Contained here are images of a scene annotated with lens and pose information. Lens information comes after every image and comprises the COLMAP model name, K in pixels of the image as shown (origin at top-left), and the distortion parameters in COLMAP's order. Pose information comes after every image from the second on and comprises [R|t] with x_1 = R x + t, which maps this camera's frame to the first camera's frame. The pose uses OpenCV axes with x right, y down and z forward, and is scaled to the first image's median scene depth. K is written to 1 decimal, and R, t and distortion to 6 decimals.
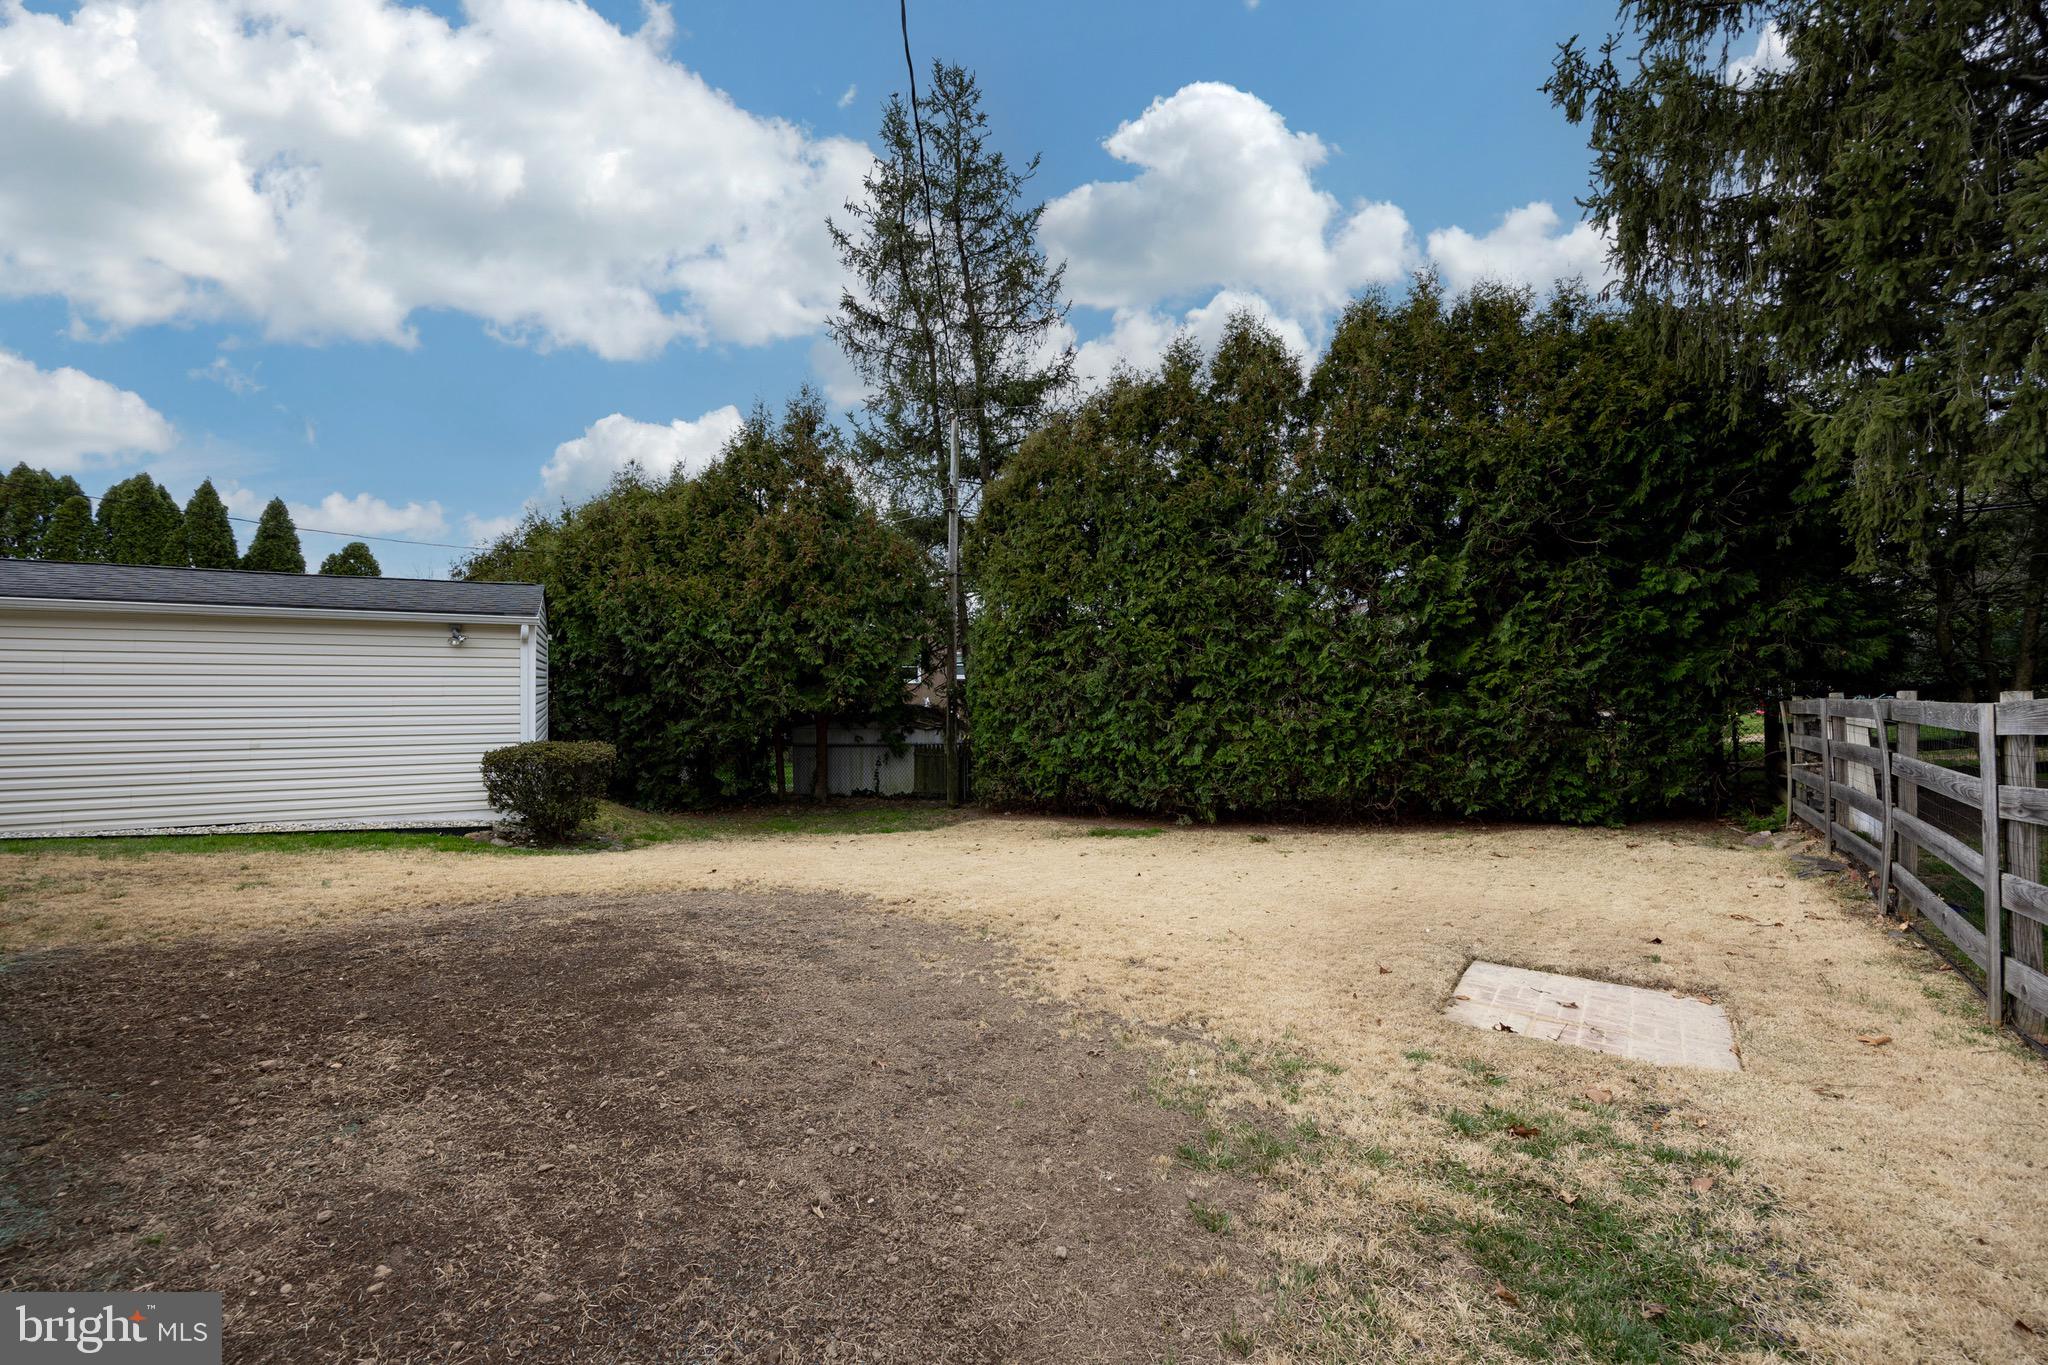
lens RADIAL K [[800.4, 0, 1017.6], [0, 800.4, 695.4], [0, 0, 1]] dist [0.003280, 0.001191]
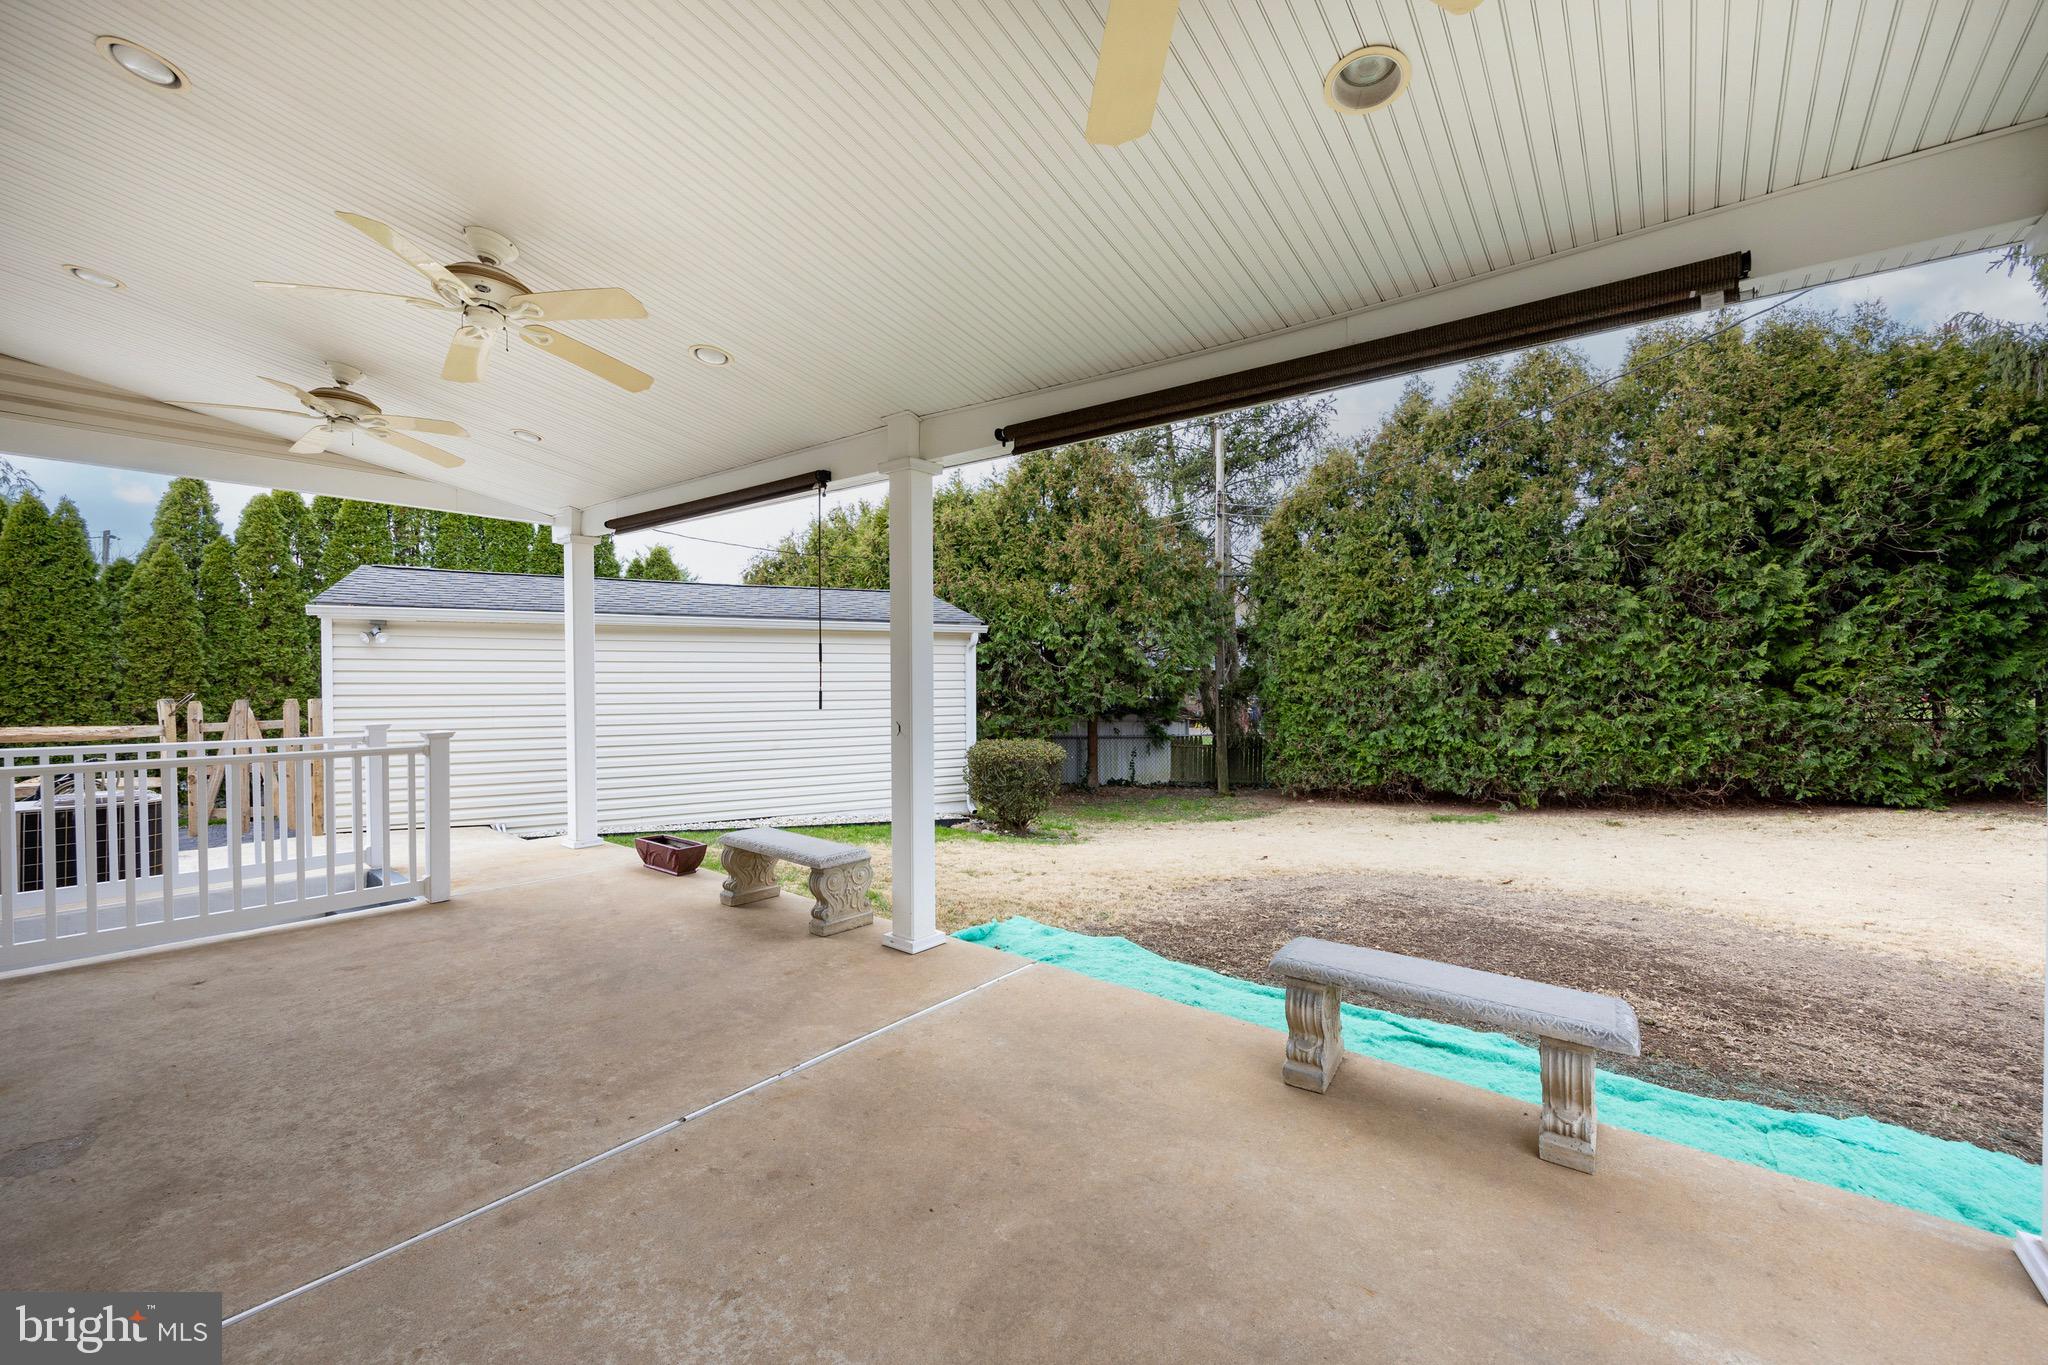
lens RADIAL K [[800.4, 0, 1013.6], [0, 800.4, 694.6], [0, 0, 1]] dist [0.003280, 0.001191]
pose [[0.999832, -0.006347, 0.017219, -0.512593], [0.006007, 0.999786, 0.019774, -0.022715], [-0.017340, -0.019668, 0.999656, -0.077700]]
